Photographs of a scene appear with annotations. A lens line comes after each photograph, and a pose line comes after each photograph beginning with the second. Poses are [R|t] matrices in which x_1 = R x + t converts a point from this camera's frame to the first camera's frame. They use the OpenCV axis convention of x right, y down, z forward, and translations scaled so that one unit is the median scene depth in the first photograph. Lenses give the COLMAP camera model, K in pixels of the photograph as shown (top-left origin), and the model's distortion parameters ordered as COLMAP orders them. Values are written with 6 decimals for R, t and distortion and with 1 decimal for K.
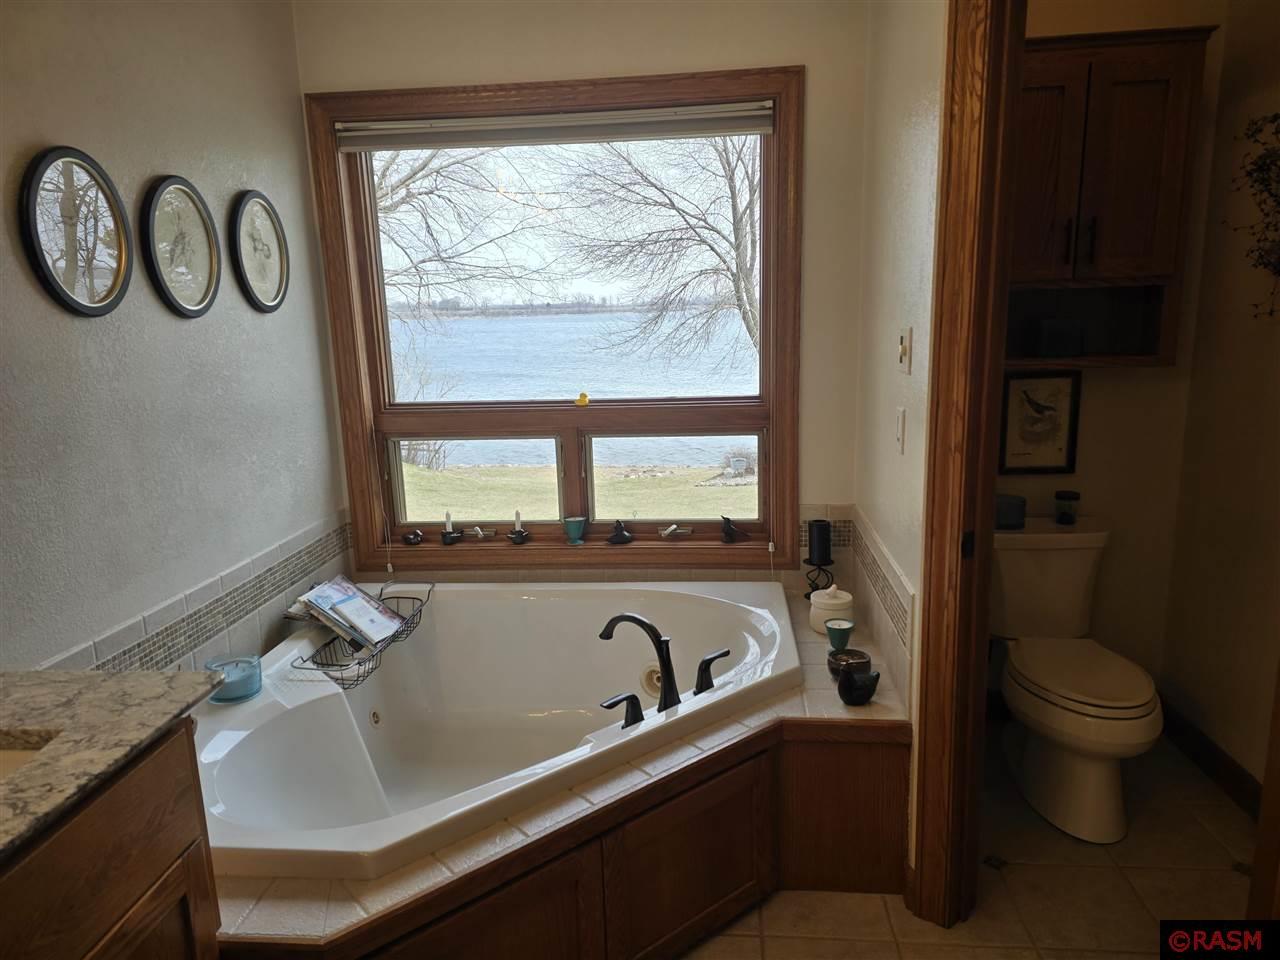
lens RADIAL K [[849.3, 0, 644.5], [0, 849.3, 484.4], [0, 0, 1]] dist [0.052340, -0.047689]
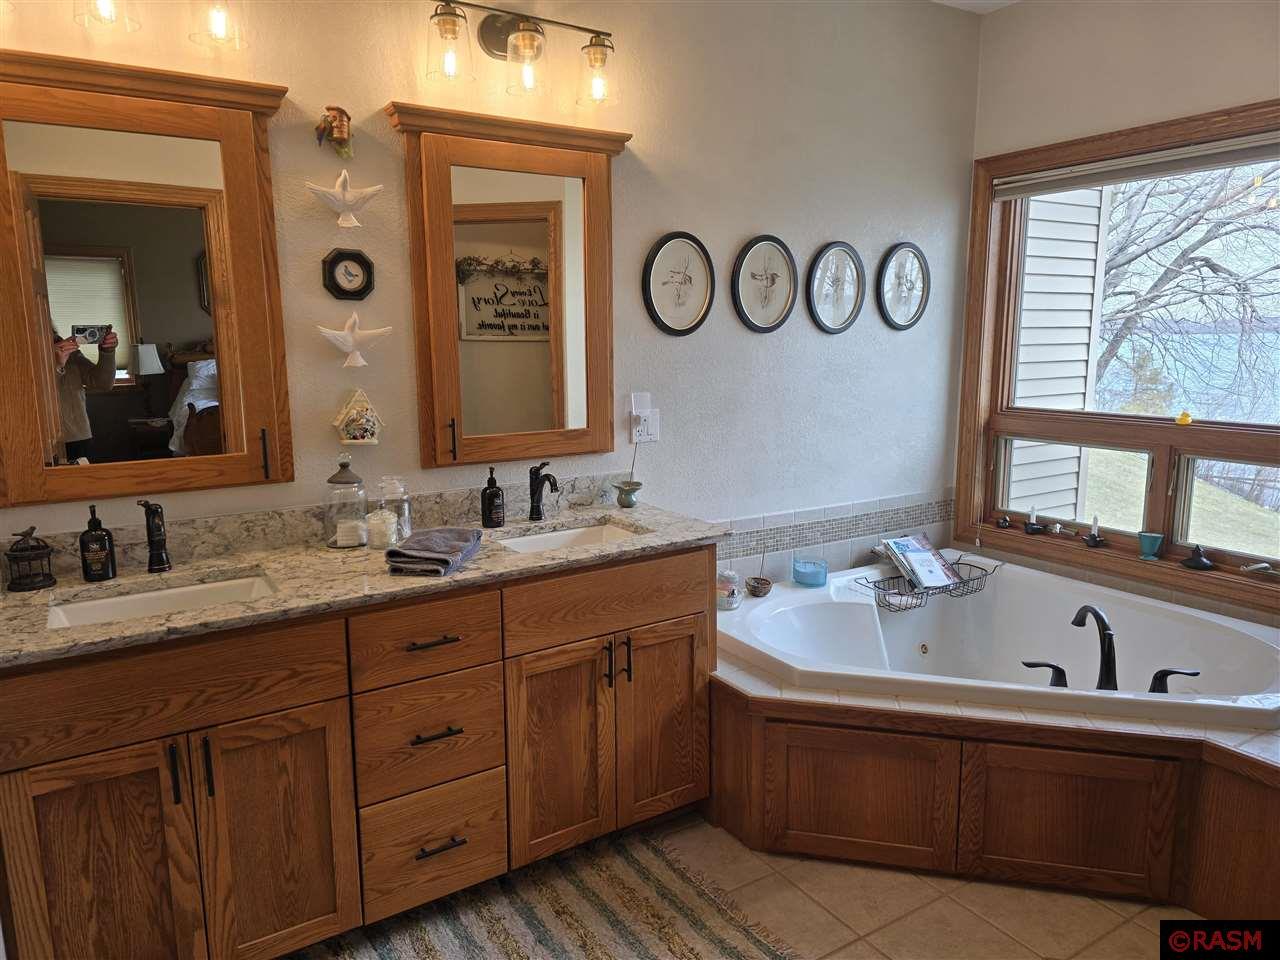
lens RADIAL K [[849.3, 0, 633.9], [0, 849.3, 477.9], [0, 0, 1]] dist [0.052340, -0.047689]
pose [[0.603365, 0.157278, -0.781802, 0.371861], [-0.170948, 0.983078, 0.065838, 0.013322], [0.778927, 0.093923, 0.620041, -0.142872]]
